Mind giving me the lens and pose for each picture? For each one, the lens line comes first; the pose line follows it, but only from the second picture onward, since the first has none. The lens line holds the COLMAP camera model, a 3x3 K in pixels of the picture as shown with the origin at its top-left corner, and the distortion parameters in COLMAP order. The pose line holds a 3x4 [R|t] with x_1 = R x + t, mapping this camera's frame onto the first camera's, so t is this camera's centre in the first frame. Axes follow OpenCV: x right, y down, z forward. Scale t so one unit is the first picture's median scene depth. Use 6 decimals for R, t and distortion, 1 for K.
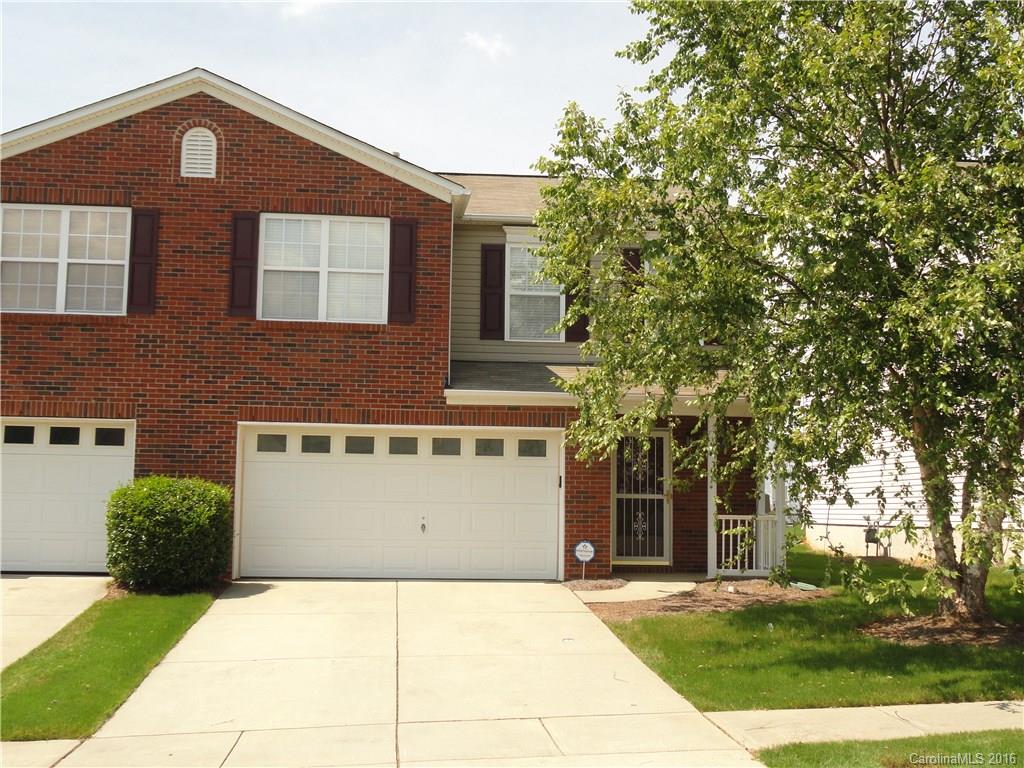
lens RADIAL K [[1138.0, 0, 512.0], [0, 1138.0, 384.0], [0, 0, 1]] dist [0.029436, 0.021745]
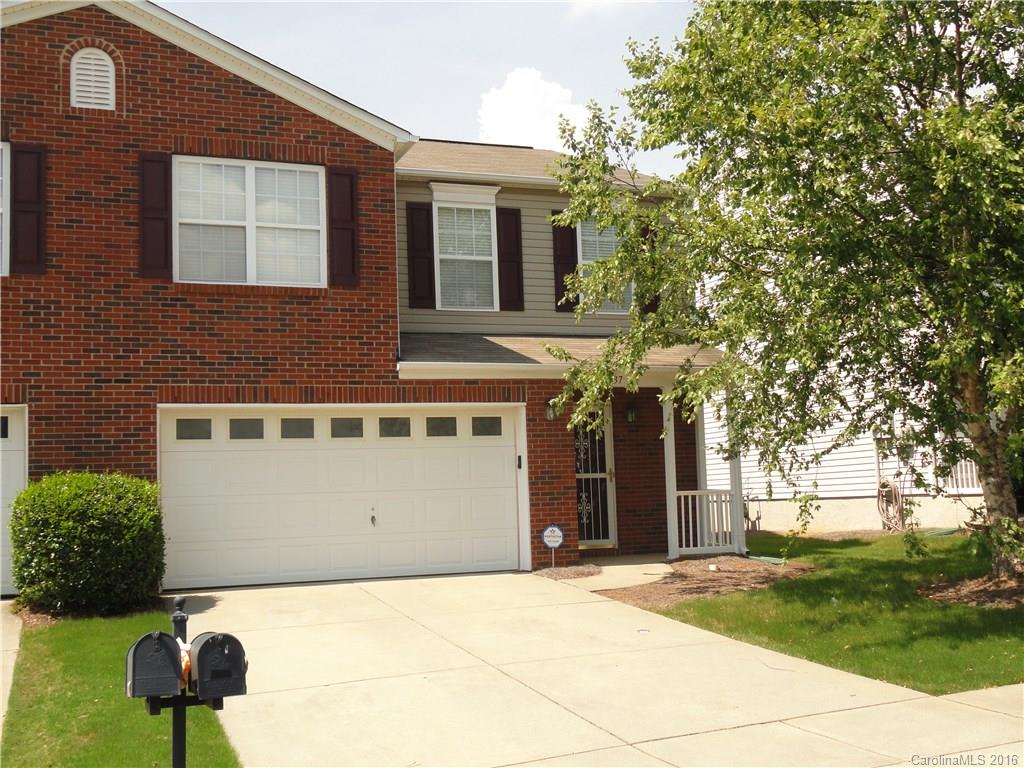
lens RADIAL K [[1138.0, 0, 512.0], [0, 1138.0, 384.0], [0, 0, 1]] dist [0.029436, 0.021745]
pose [[0.965807, -0.021176, 0.258397, -0.201014], [0.020204, 0.999775, 0.006415, 0.017882], [-0.258475, -0.000975, 0.966017, 0.125519]]
